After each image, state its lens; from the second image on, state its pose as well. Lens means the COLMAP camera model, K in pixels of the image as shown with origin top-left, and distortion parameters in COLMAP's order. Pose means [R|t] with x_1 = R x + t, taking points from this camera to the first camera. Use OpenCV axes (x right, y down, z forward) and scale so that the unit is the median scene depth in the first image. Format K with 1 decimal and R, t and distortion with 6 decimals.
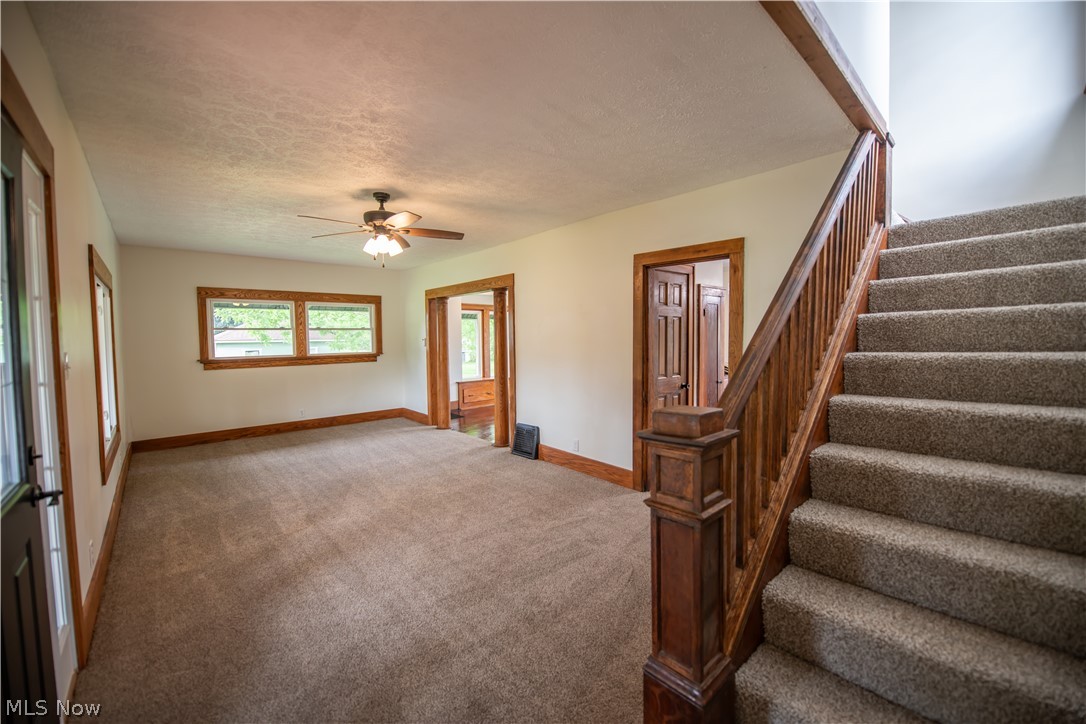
lens RADIAL K [[430.7, 0, 544.9], [0, 430.7, 355.9], [0, 0, 1]] dist [-0.016570, -0.001694]
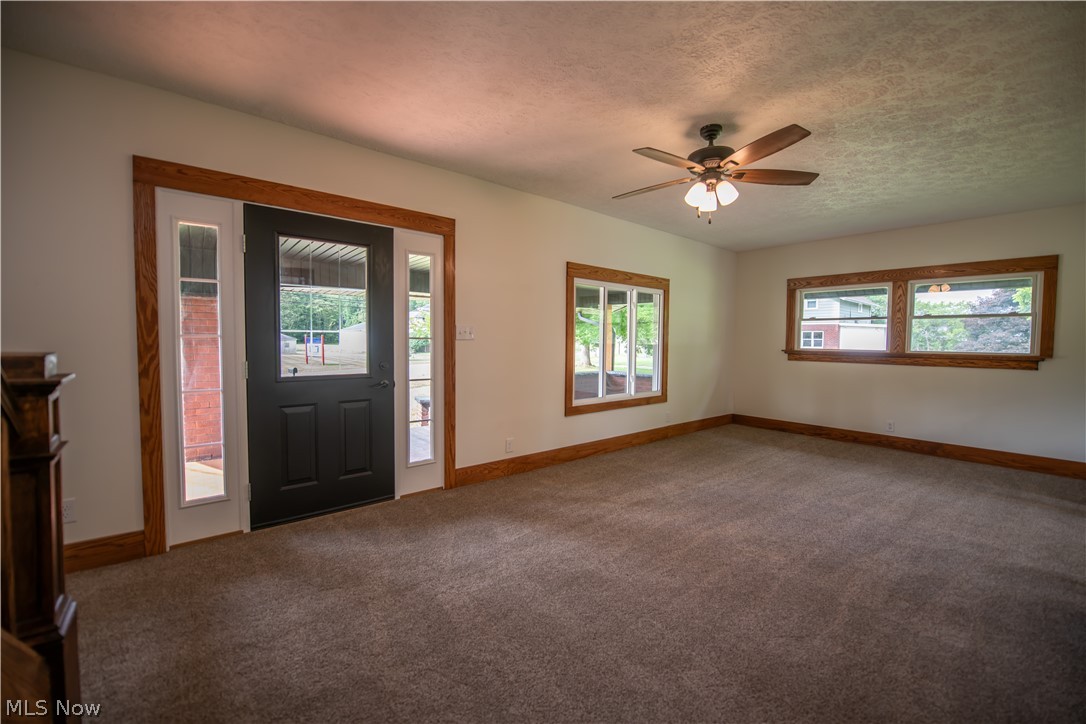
lens RADIAL K [[430.7, 0, 547.1], [0, 430.7, 358.1], [0, 0, 1]] dist [-0.016570, -0.001694]
pose [[-0.039334, 0.054726, -0.997726, 0.283516], [-0.058019, 0.996689, 0.056957, 0.003472], [0.997540, 0.060128, -0.036028, 0.522776]]
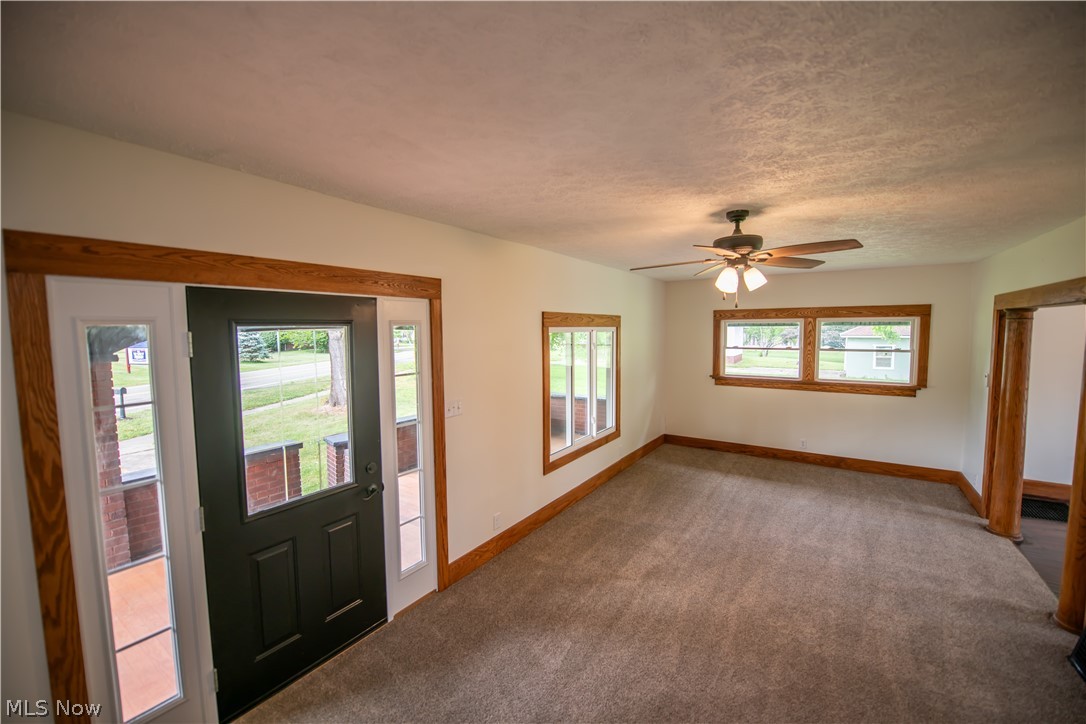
lens RADIAL K [[430.7, 0, 545.4], [0, 430.7, 357.3], [0, 0, 1]] dist [-0.016570, -0.001694]
pose [[0.238630, 0.074692, -0.968234, 0.199592], [-0.041540, 0.996910, 0.066667, -0.107807], [0.970222, 0.024311, 0.240995, 0.339136]]
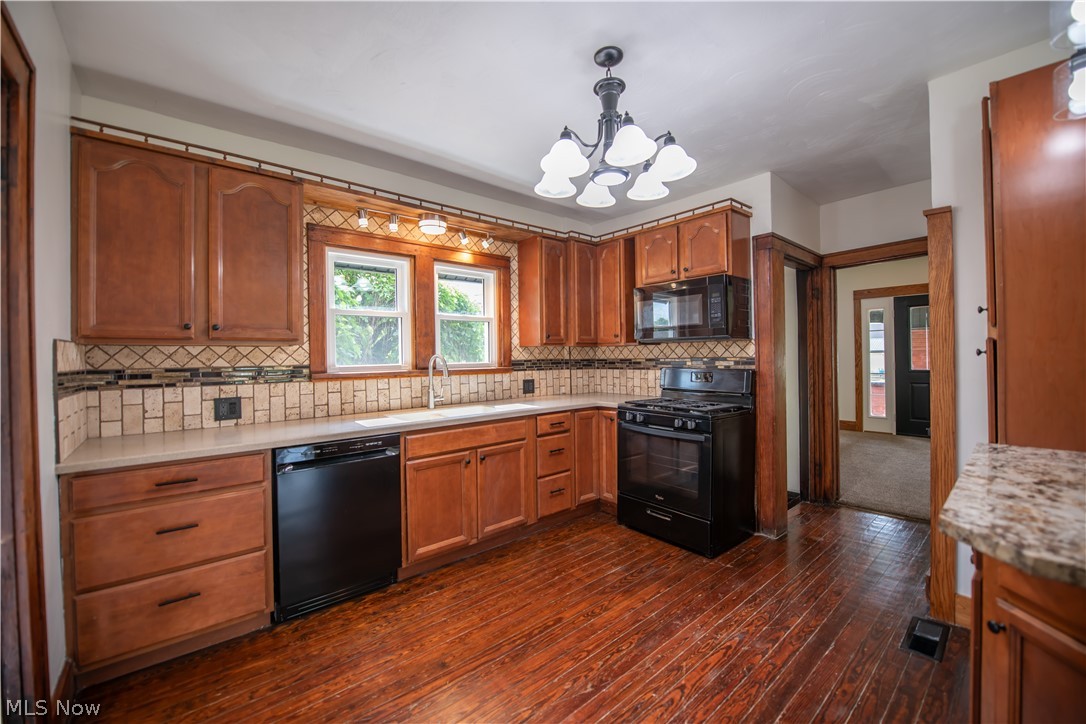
lens RADIAL K [[430.7, 0, 544.9], [0, 430.7, 356.3], [0, 0, 1]] dist [-0.016570, -0.001694]
pose [[-0.999429, 0.026547, 0.020899, 0.773671], [0.027551, 0.998402, 0.049349, -0.047449], [-0.019555, 0.049897, -0.998563, 1.396947]]
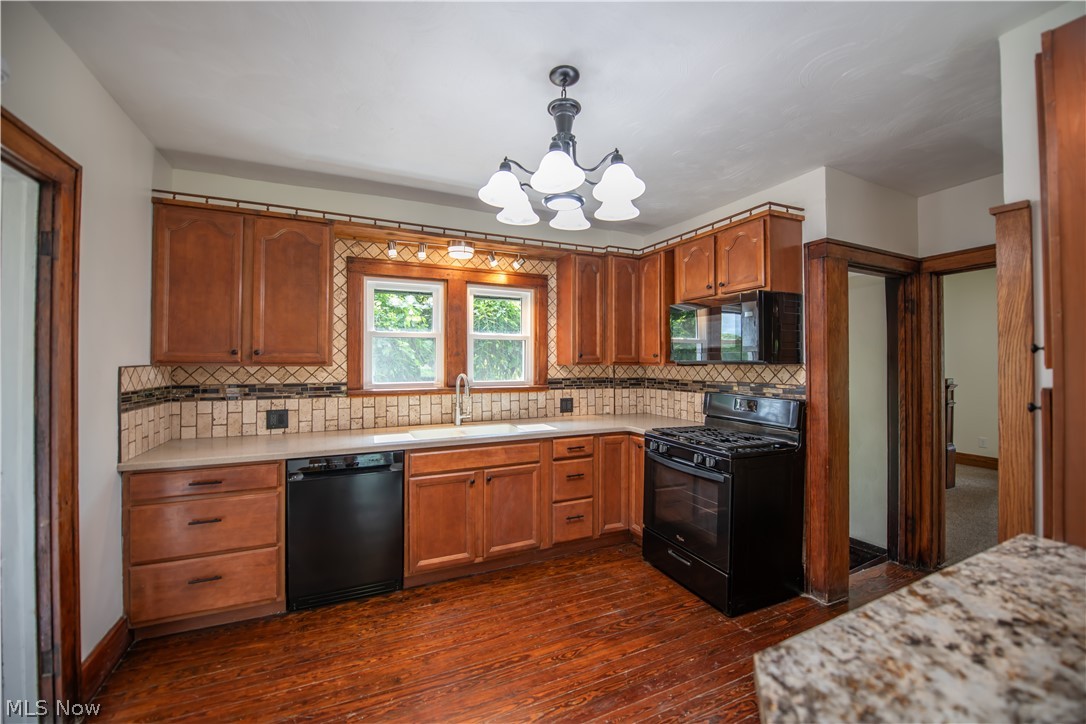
lens RADIAL K [[430.7, 0, 545.2], [0, 430.7, 356.8], [0, 0, 1]] dist [-0.016570, -0.001694]
pose [[-0.957098, 0.013587, 0.289447, 0.636733], [0.024150, 0.999165, 0.032954, -0.067468], [-0.288758, 0.038530, -0.956627, 1.364077]]
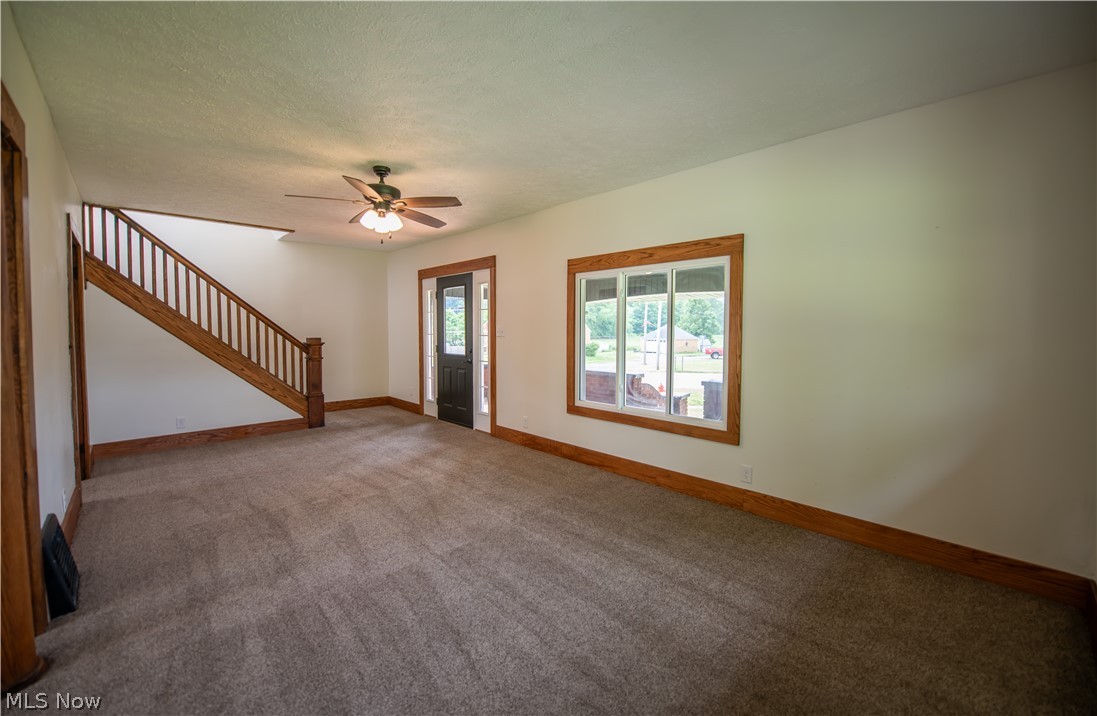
lens RADIAL K [[444.3, 0, 550.4], [0, 444.3, 353.9], [0, 0, 1]] dist [-0.017510, -0.000372]
pose [[-0.999617, 0.003512, -0.027438, -0.503327], [0.000842, 0.995310, 0.096734, -0.038328], [0.027649, 0.096673, -0.994932, 1.405362]]
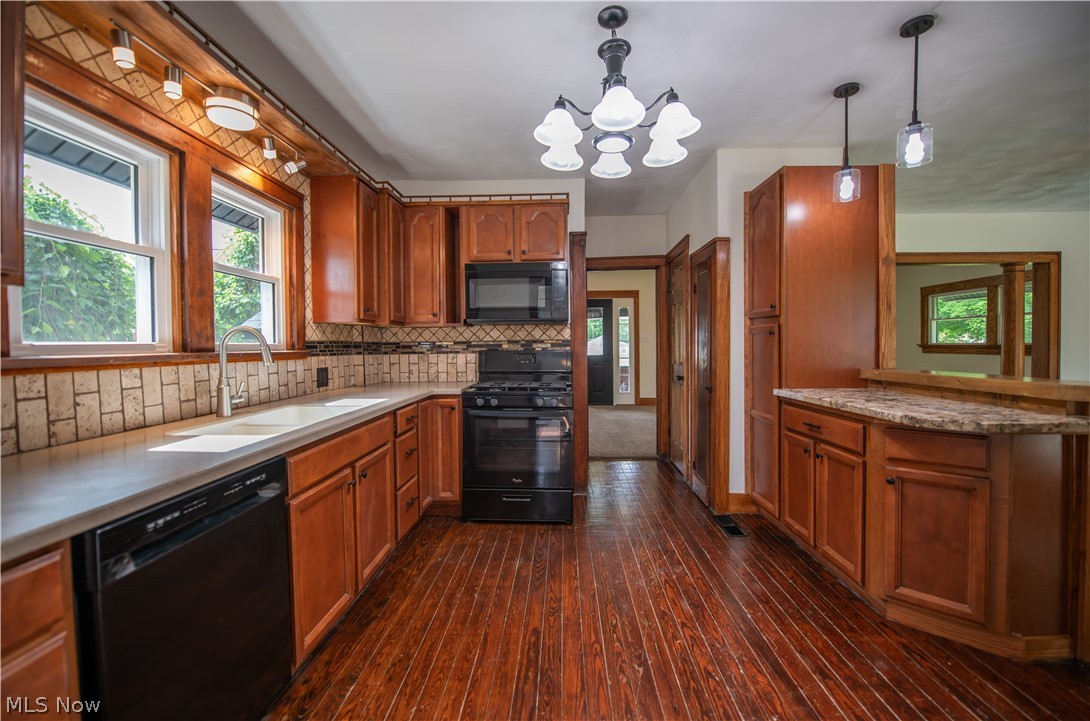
lens RADIAL K [[440.9, 0, 545.4], [0, 440.9, 355.2], [0, 0, 1]] dist [-0.016234, -0.002036]
pose [[-0.695726, 0.035364, -0.717436, 1.028283], [-0.017789, 0.997633, 0.066426, -0.029199], [0.718087, 0.058976, -0.693450, 1.243166]]
